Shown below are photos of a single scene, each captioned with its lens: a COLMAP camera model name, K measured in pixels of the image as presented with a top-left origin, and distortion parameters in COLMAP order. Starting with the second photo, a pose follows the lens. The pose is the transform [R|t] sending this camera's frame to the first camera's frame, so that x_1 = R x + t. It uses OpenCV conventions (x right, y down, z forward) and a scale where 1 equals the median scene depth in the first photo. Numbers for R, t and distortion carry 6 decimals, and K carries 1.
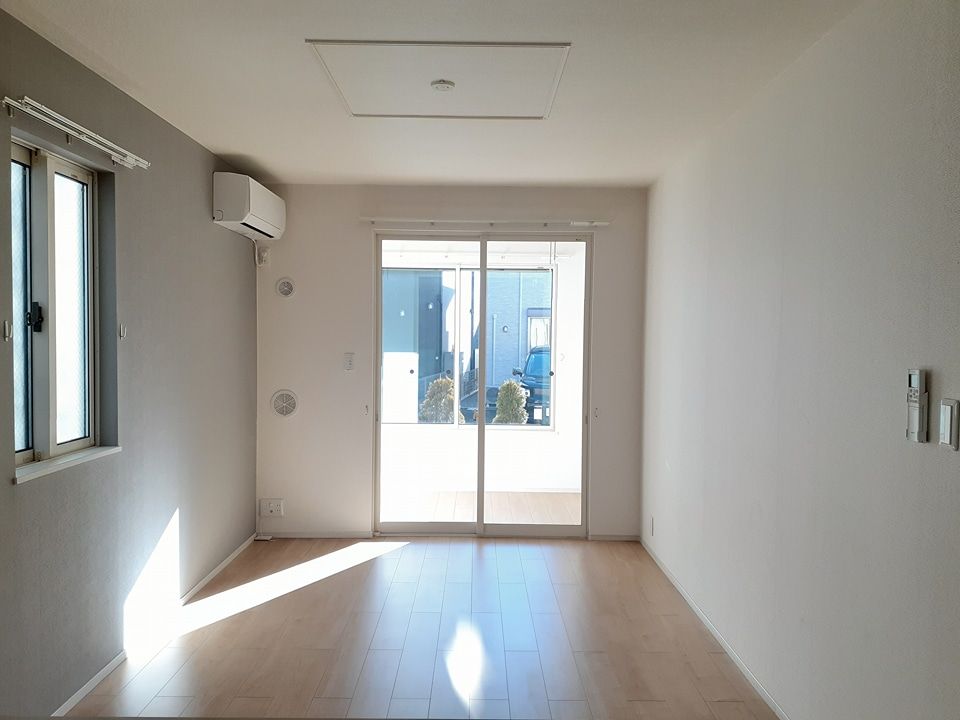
lens RADIAL K [[769.4, 0, 480.0], [0, 769.4, 360.0], [0, 0, 1]] dist [0.006989, 0.001440]
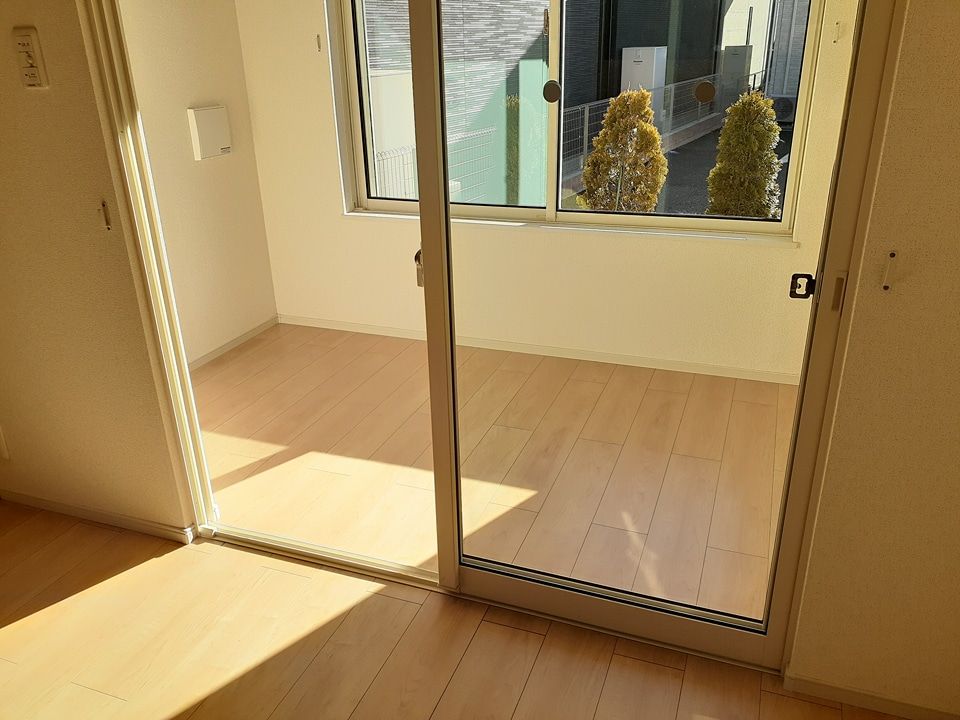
lens RADIAL K [[769.4, 0, 480.0], [0, 769.4, 360.0], [0, 0, 1]] dist [0.006989, 0.001440]
pose [[0.929401, 0.115236, -0.350621, 0.146105], [0.019250, 0.933578, 0.357857, 0.009425], [0.368570, -0.339342, 0.865450, 0.886937]]
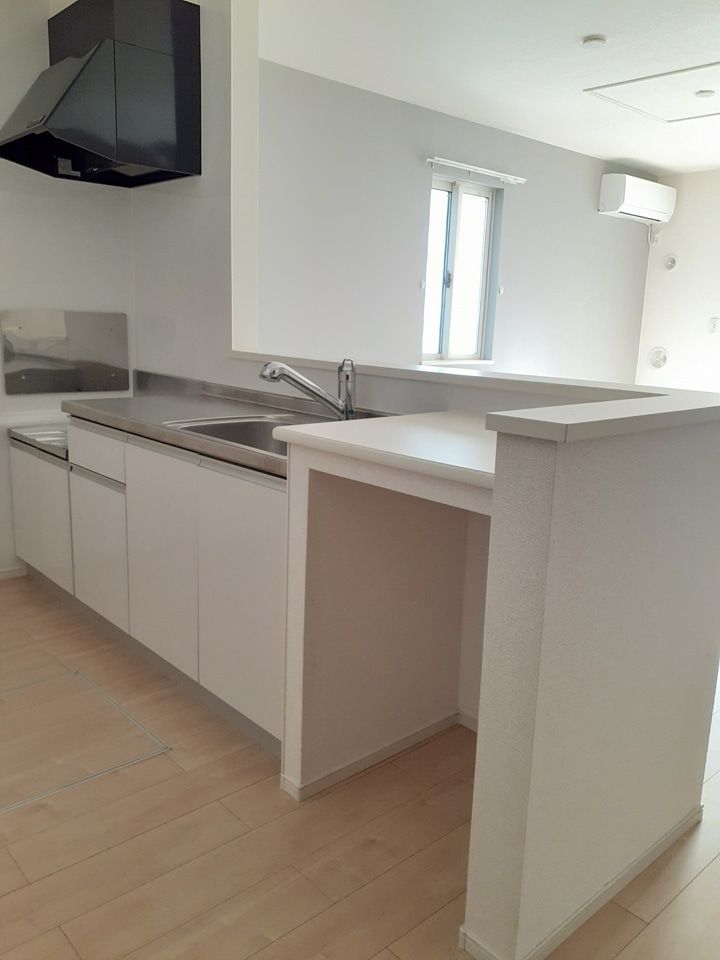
lens RADIAL K [[769.4, 0, 360.0], [0, 769.4, 480.0], [0, 0, 1]] dist [0.006989, 0.001440]
pose [[0.670639, 0.173300, -0.721256, 0.424004], [-0.053784, 0.981127, 0.185732, 0.051820], [0.739832, -0.085767, 0.667303, -0.251911]]
